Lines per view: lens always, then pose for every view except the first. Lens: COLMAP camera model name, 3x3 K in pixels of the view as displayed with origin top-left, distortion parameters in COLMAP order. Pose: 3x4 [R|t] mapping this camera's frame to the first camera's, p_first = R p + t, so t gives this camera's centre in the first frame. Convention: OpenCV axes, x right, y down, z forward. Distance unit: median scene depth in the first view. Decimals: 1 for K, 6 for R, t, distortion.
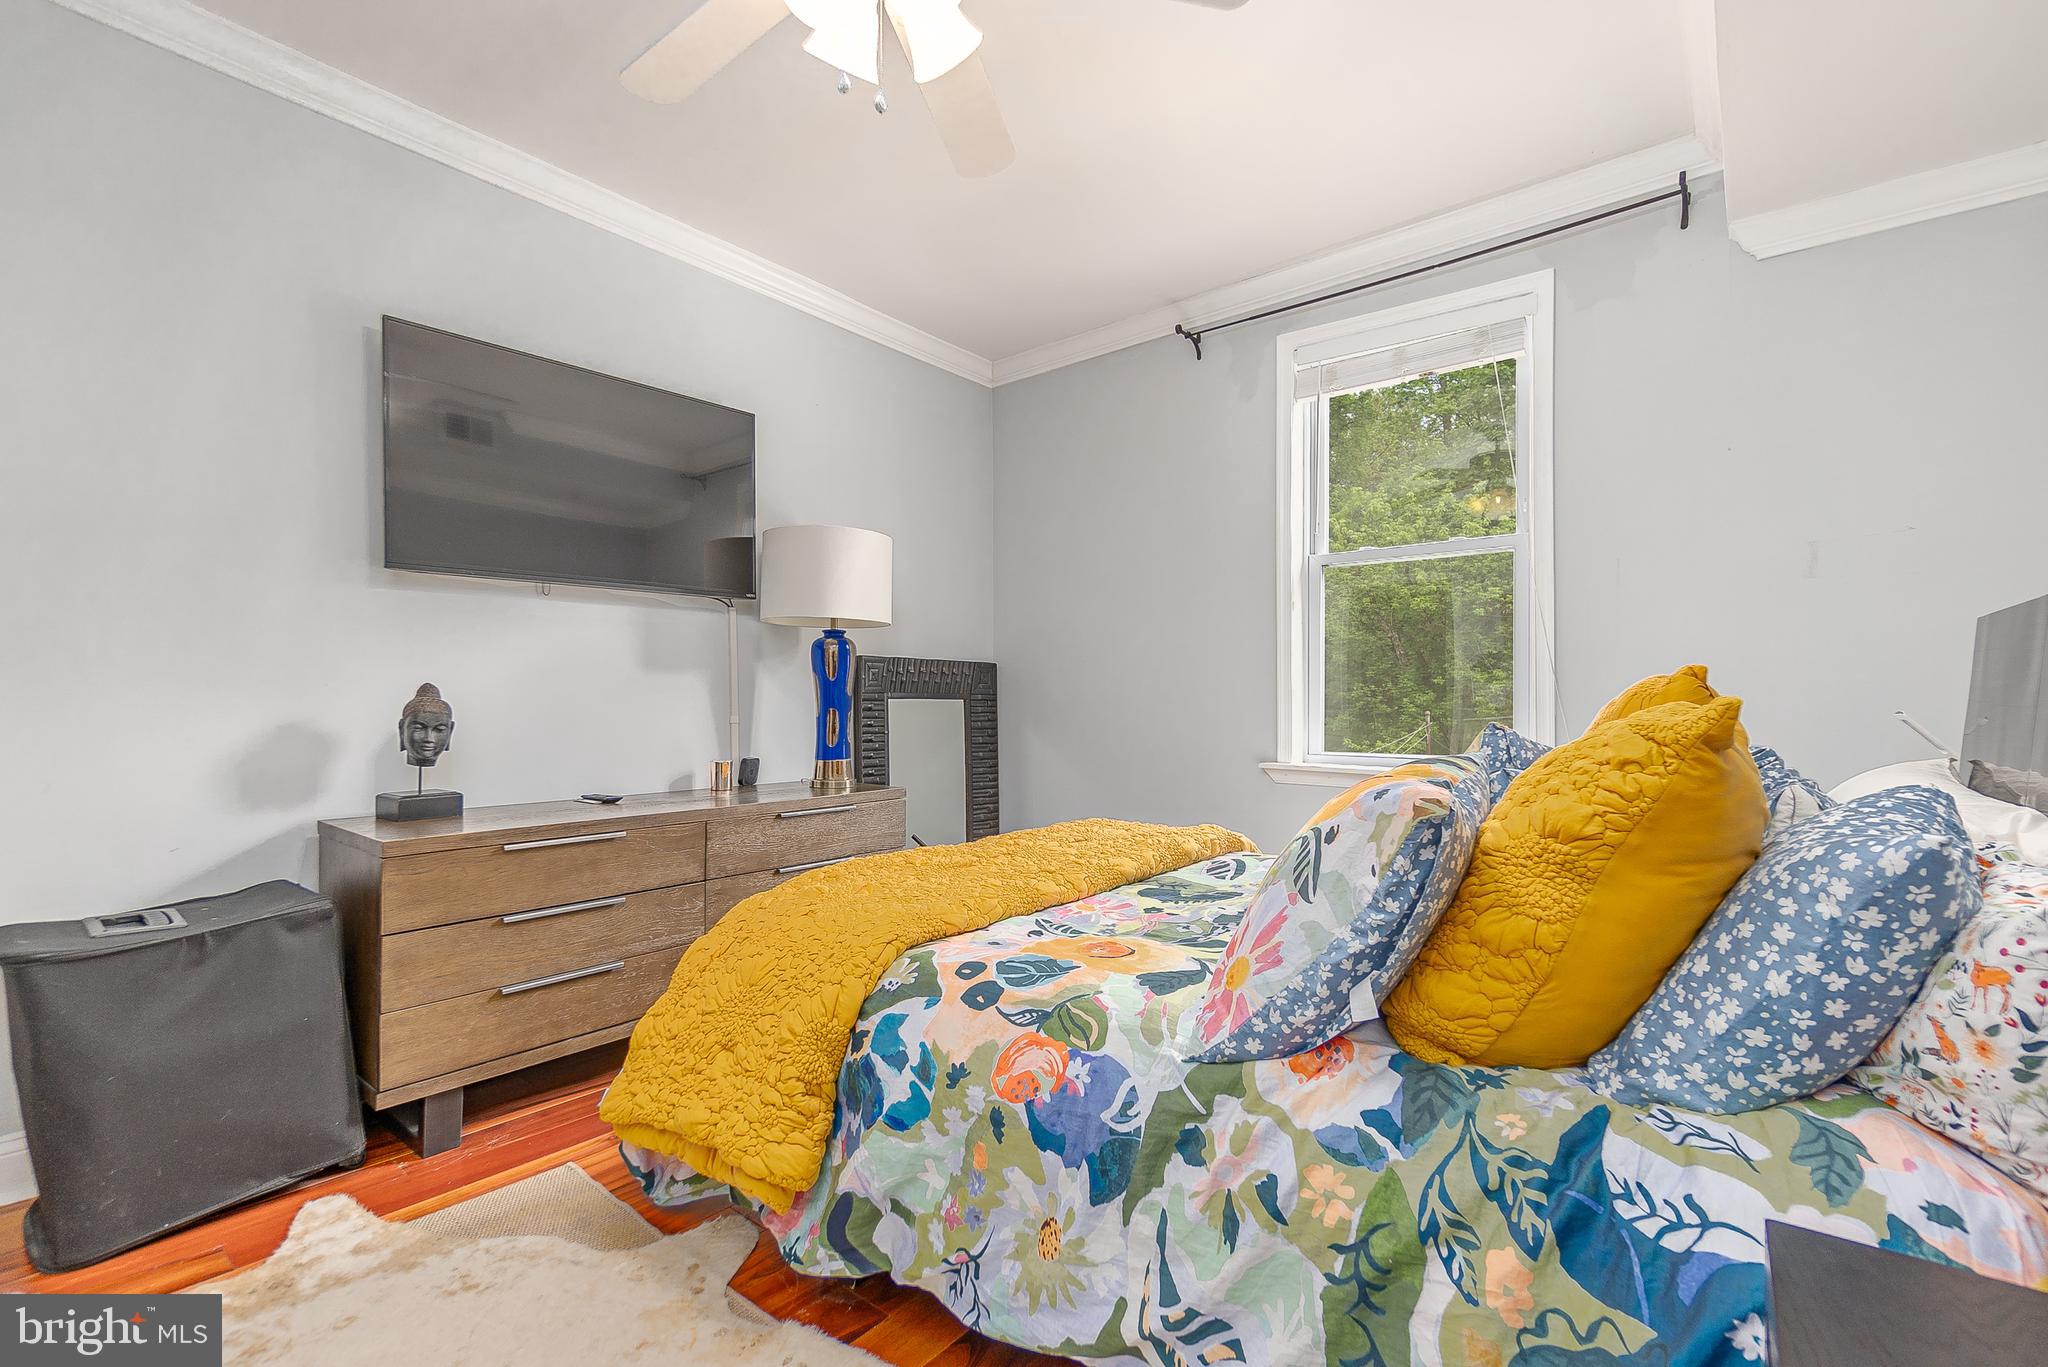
lens RADIAL K [[931.4, 0, 1040.4], [0, 931.4, 701.9], [0, 0, 1]] dist [-0.003227, -0.000341]
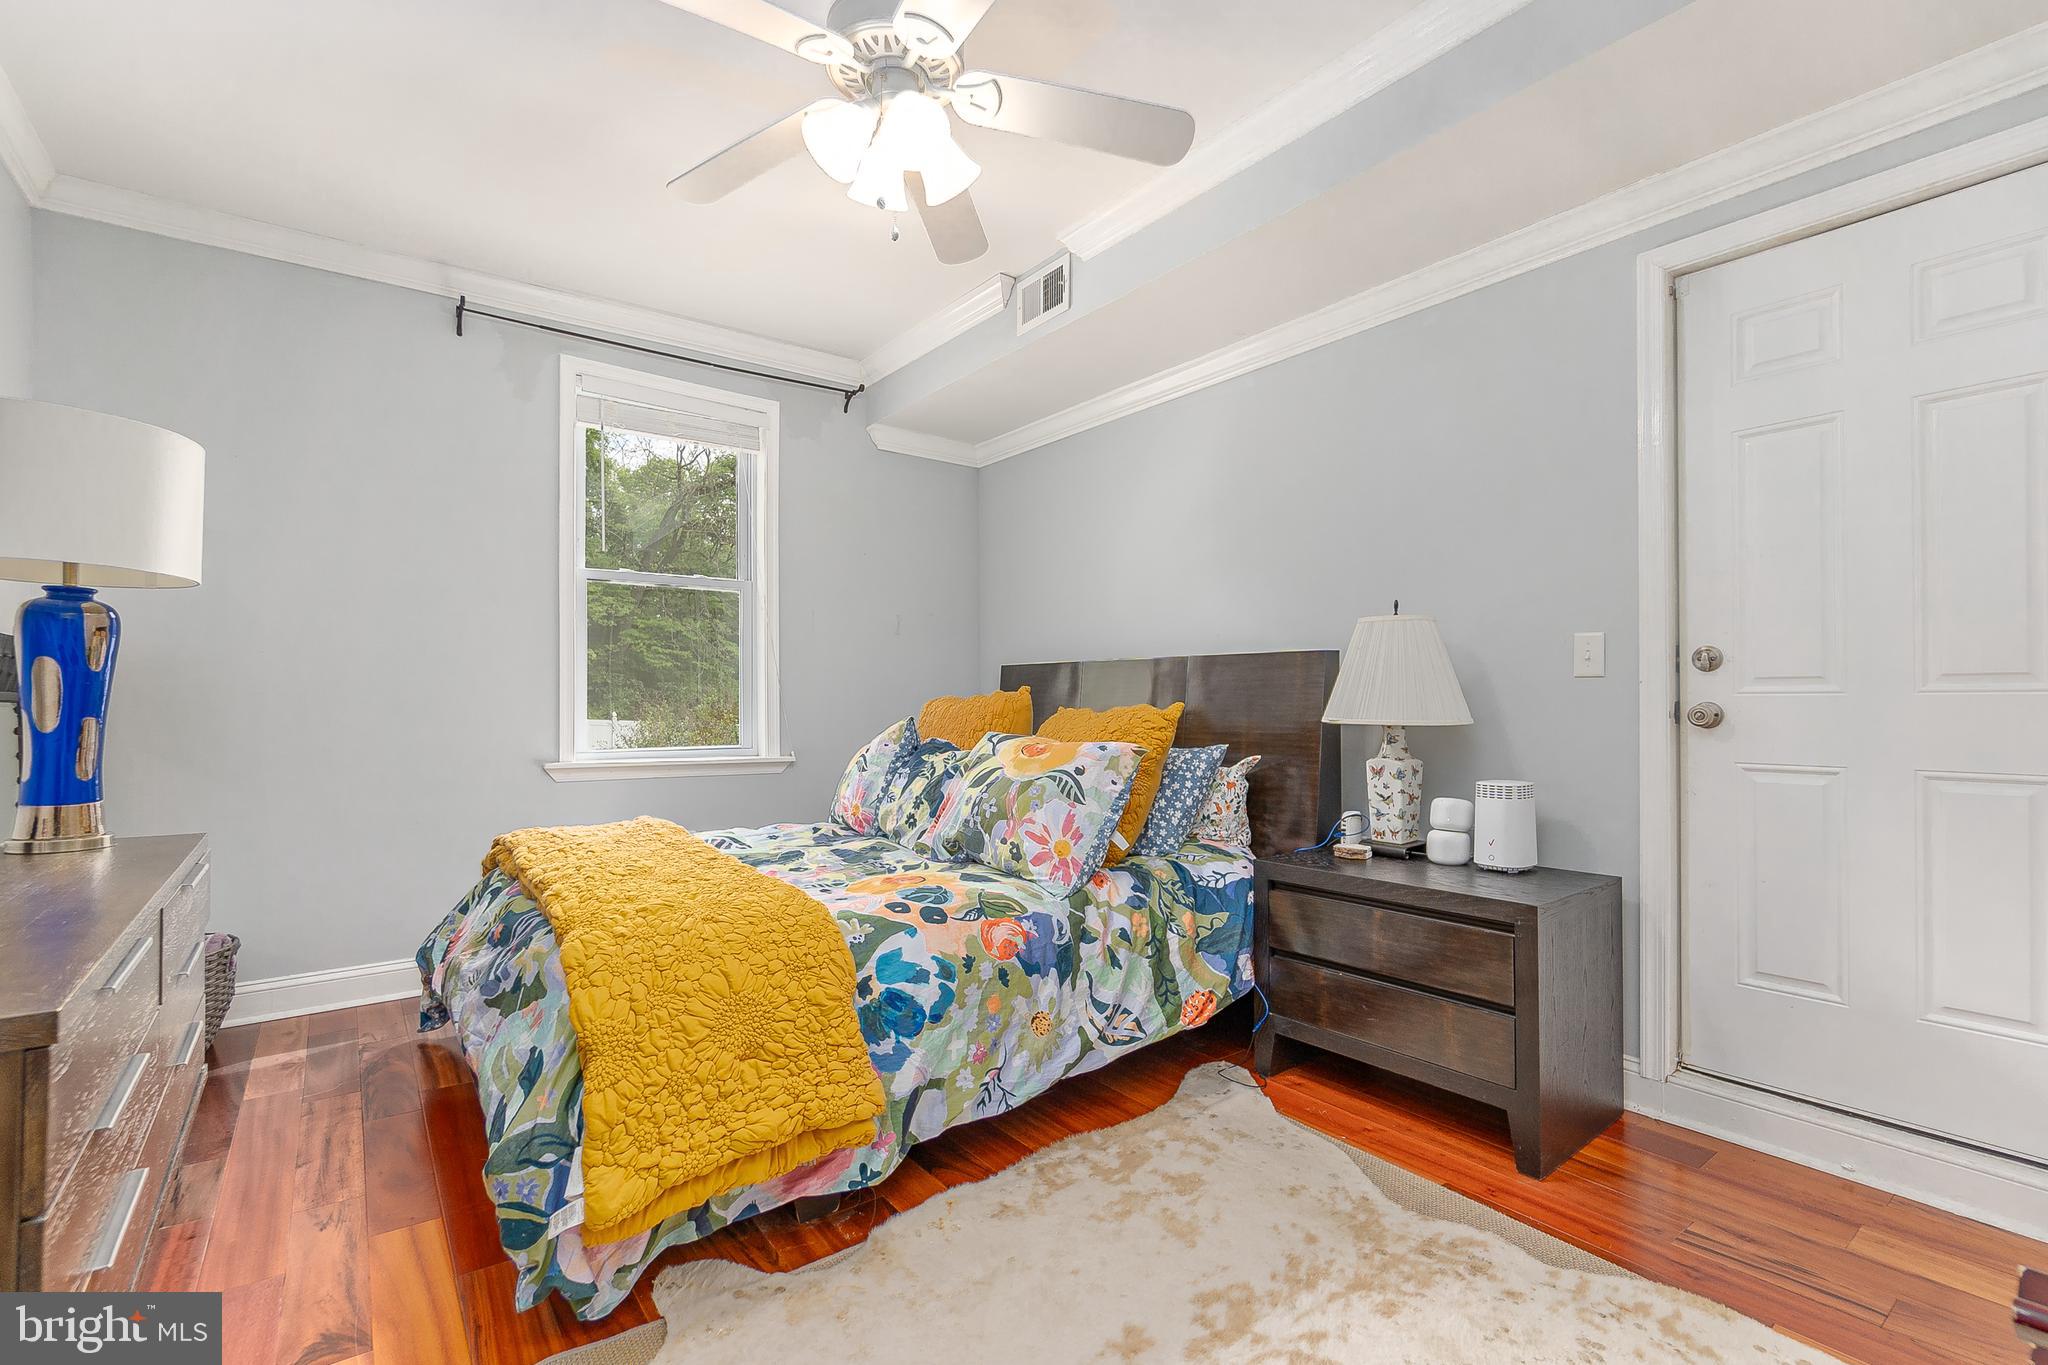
lens RADIAL K [[931.4, 0, 1040.4], [0, 931.4, 700.9], [0, 0, 1]] dist [-0.003227, -0.000341]
pose [[0.205838, 0.002206, 0.978584, -1.680115], [0.000143, 0.999997, -0.002285, -0.003188], [-0.978586, 0.000610, 0.205838, 0.671012]]
